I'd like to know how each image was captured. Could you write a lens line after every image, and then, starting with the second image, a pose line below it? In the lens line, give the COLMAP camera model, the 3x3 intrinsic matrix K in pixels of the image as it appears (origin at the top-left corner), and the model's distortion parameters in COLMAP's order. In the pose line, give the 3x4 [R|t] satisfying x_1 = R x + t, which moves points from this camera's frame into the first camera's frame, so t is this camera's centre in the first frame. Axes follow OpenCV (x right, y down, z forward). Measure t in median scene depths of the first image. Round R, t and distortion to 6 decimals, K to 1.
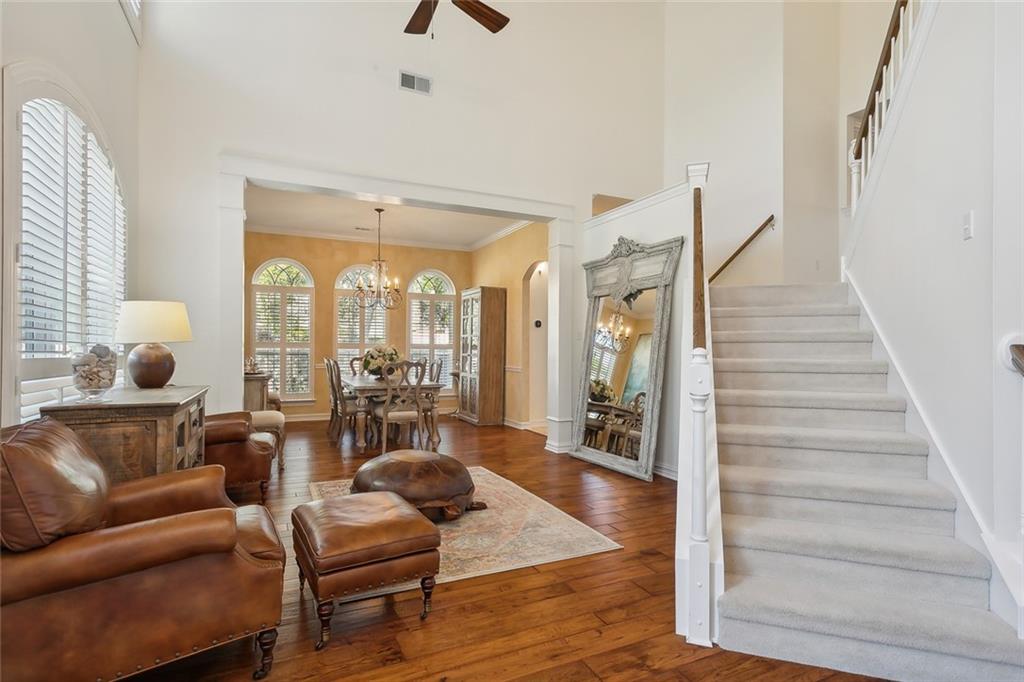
lens RADIAL K [[501.9, 0, 515.2], [0, 501.9, 349.4], [0, 0, 1]] dist [-0.002514, 0.002730]
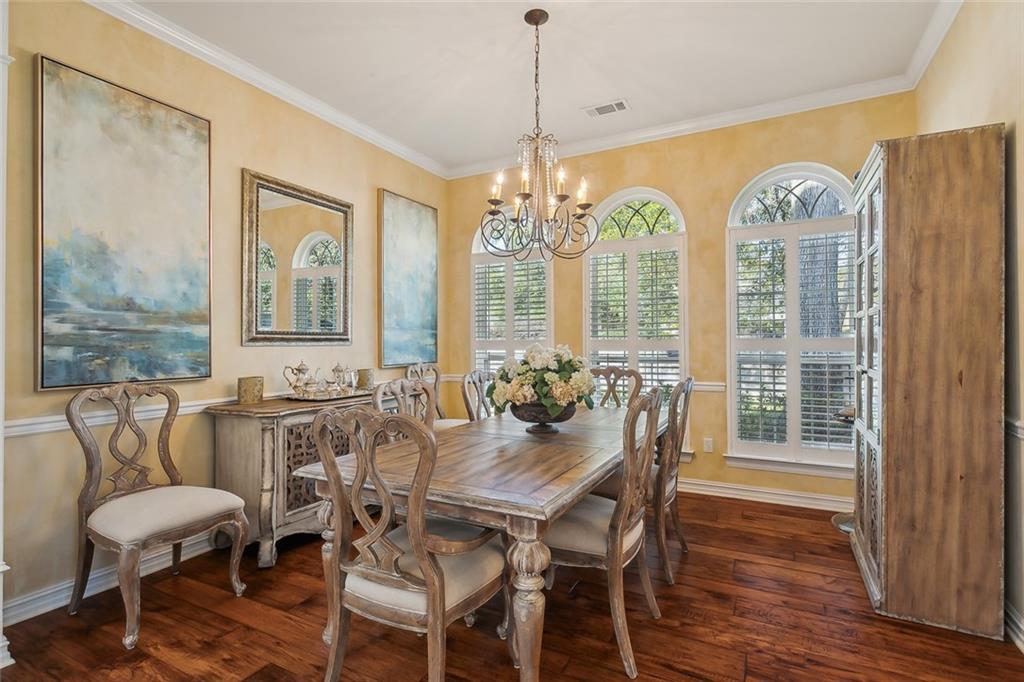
lens RADIAL K [[501.9, 0, 512.8], [0, 501.9, 342.2], [0, 0, 1]] dist [-0.002514, 0.002730]
pose [[0.605085, -0.012389, -0.796064, 0.055042], [0.002895, 0.999907, -0.013360, -0.009455], [0.796155, 0.005779, 0.605065, 1.139892]]
